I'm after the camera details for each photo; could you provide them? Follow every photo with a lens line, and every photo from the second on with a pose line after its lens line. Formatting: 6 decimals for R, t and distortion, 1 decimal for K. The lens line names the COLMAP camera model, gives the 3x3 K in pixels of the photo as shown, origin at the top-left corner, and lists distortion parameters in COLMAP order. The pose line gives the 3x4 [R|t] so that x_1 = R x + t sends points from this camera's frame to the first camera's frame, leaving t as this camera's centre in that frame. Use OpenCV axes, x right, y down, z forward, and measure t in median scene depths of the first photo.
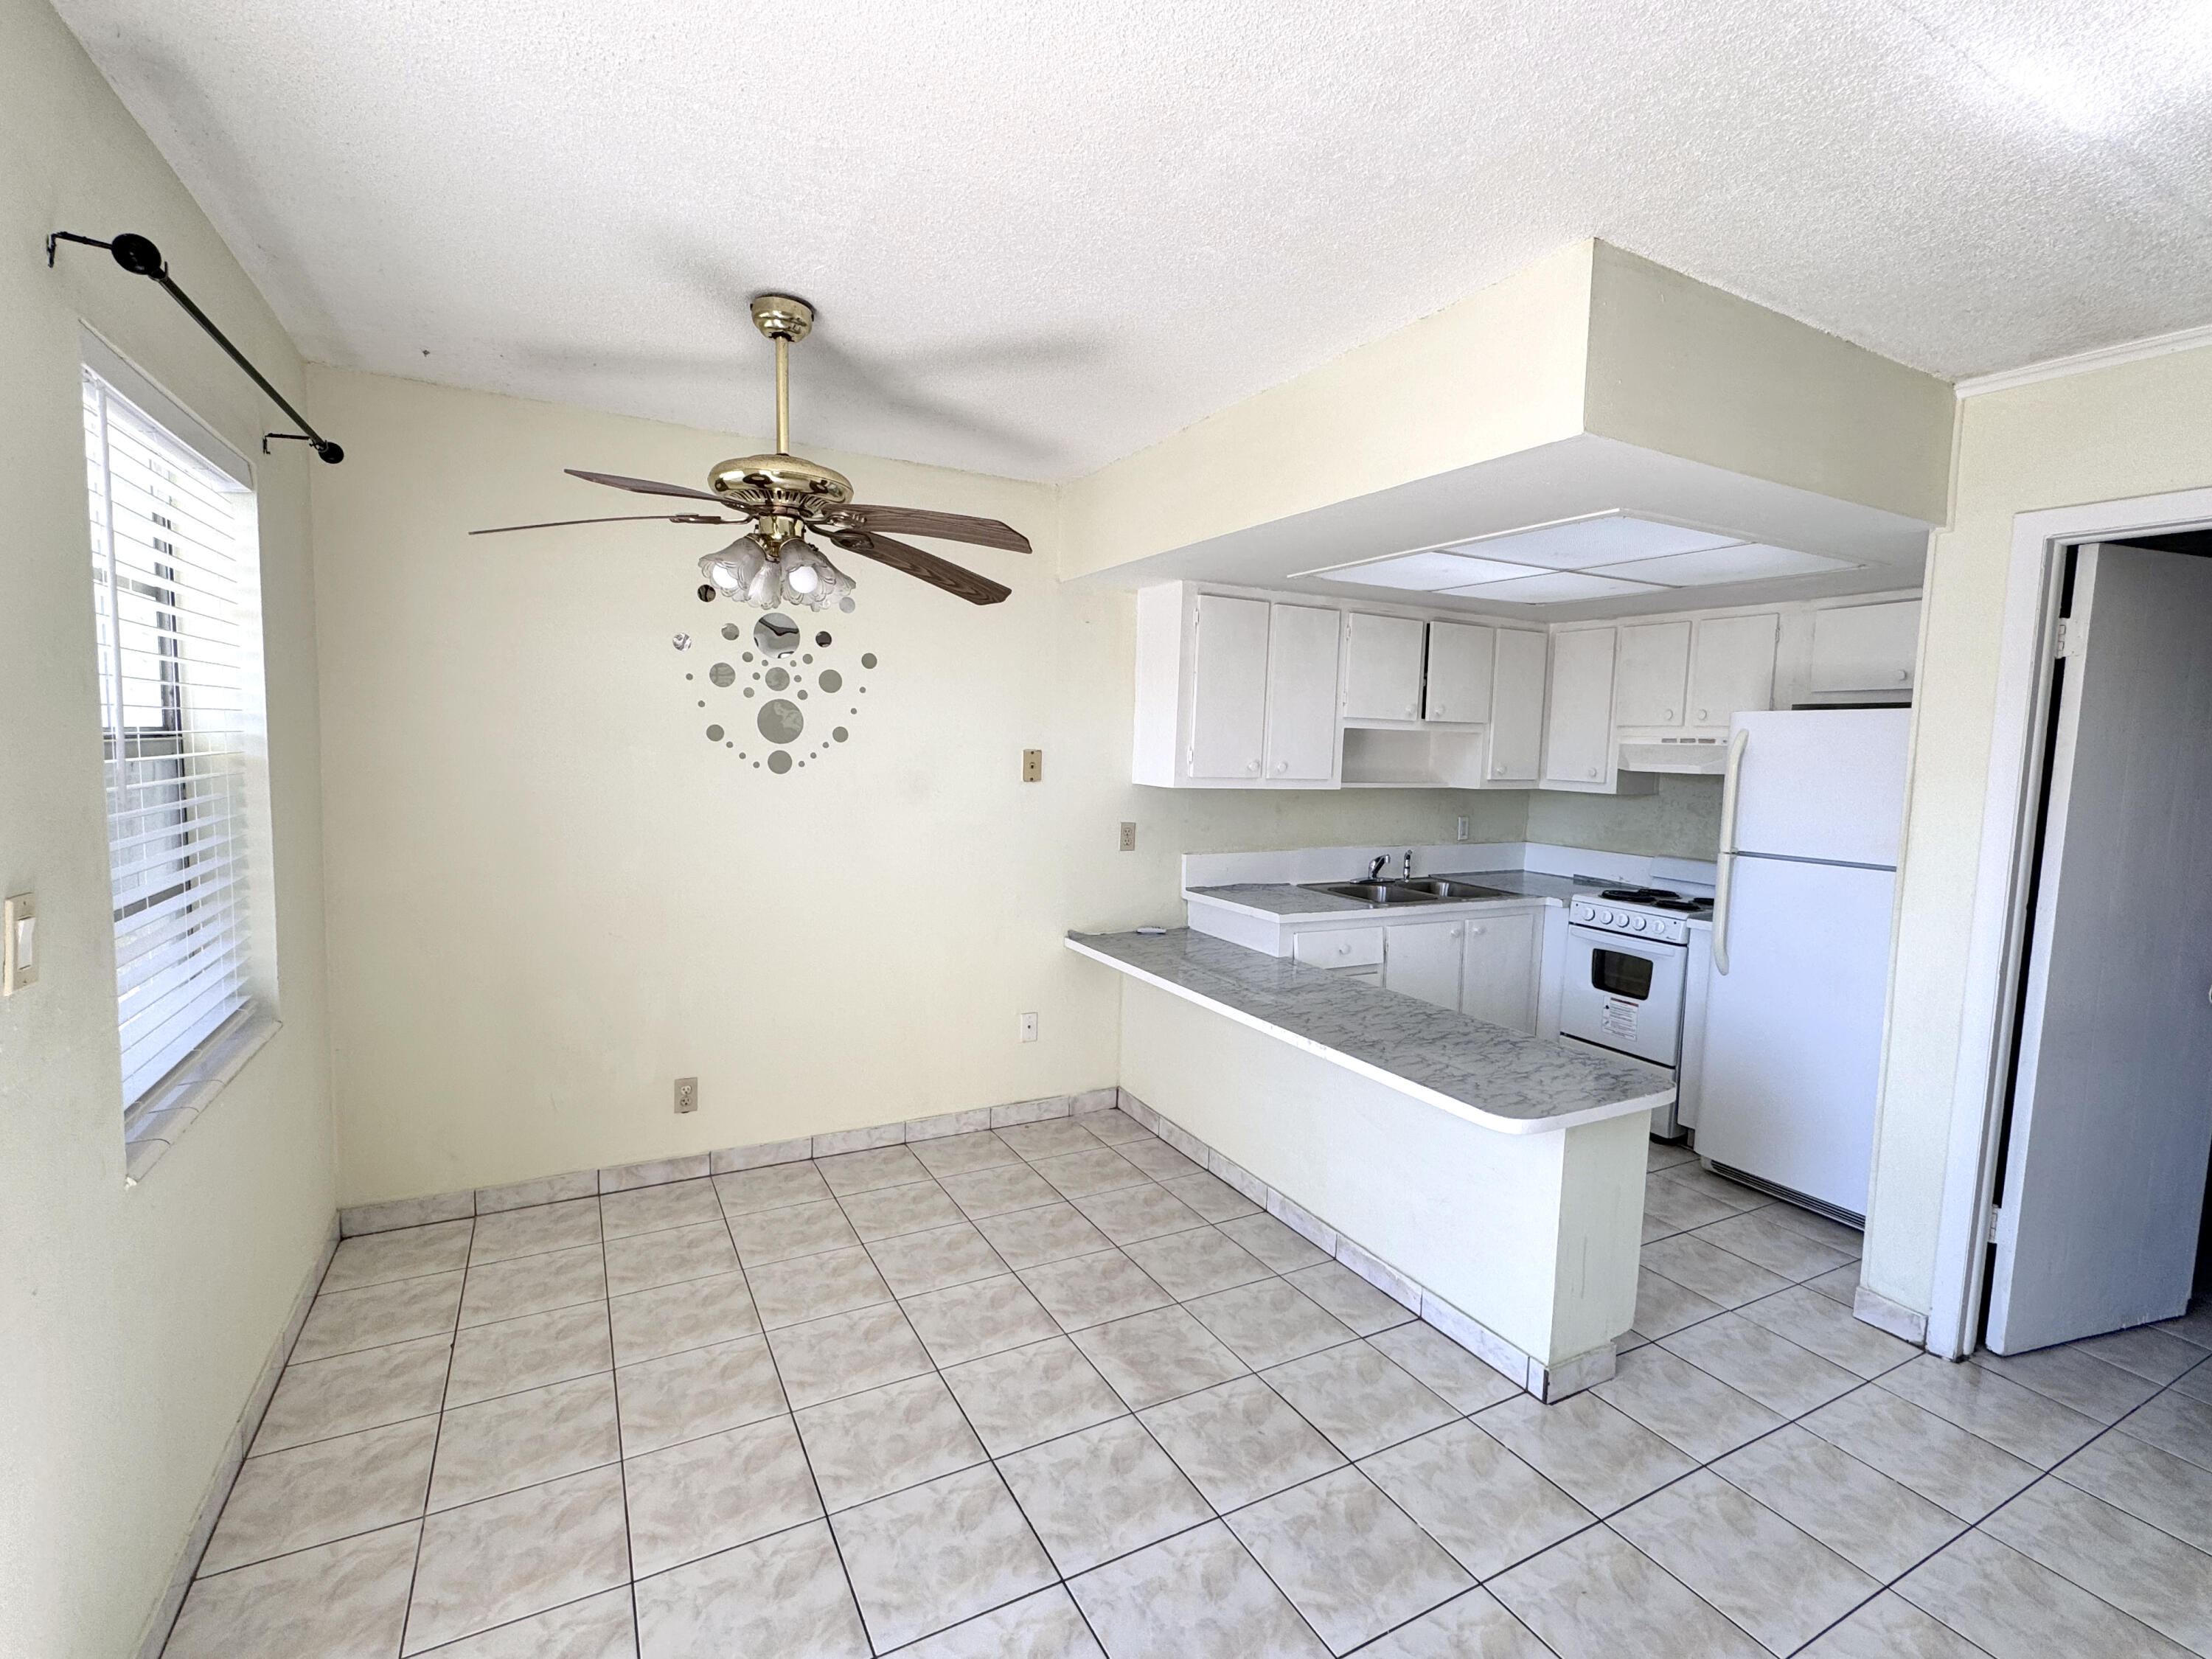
lens RADIAL K [[1005.4, 0, 1106.0], [0, 1005.4, 829.5], [0, 0, 1]] dist [-0.000778, 0.000144]
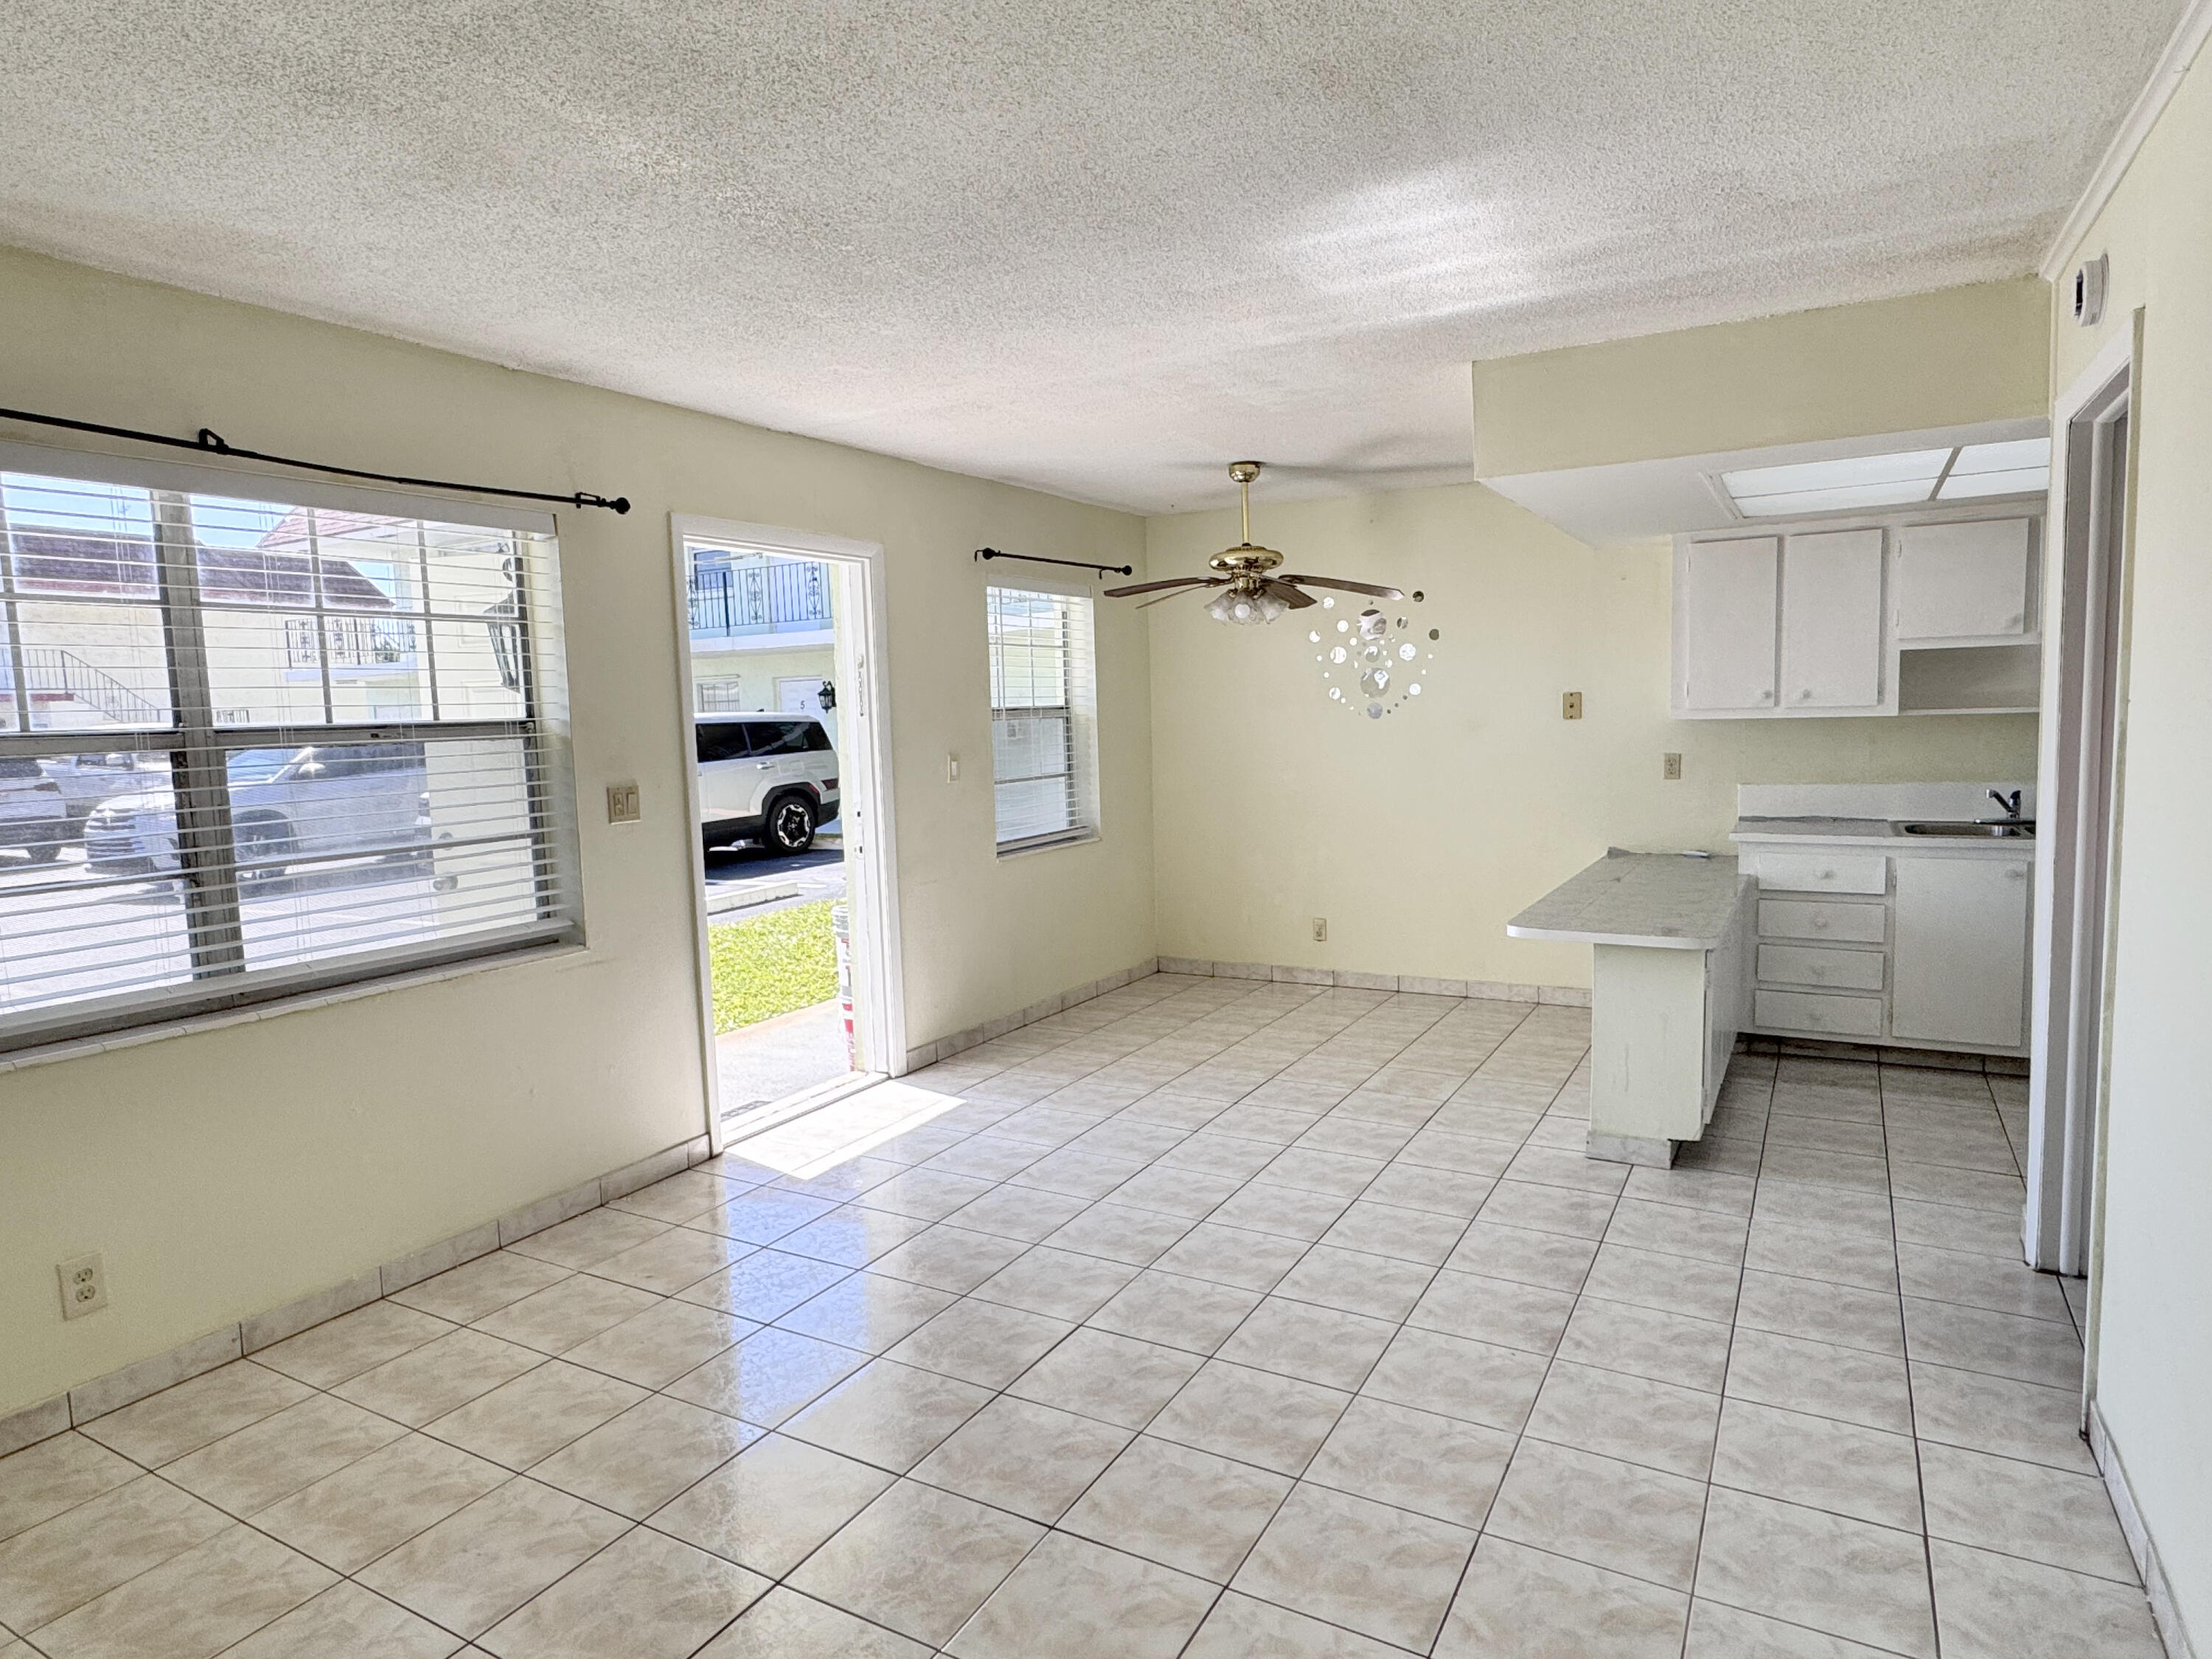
lens RADIAL K [[1270.8, 0, 1106.0], [0, 1270.8, 829.5], [0, 0, 1]] dist [-0.020806, 0.000003]
pose [[0.532866, 0.032896, -0.845560, 0.901109], [-0.028816, 0.999370, 0.020720, 0.068332], [0.845709, 0.013324, 0.533478, -0.274504]]
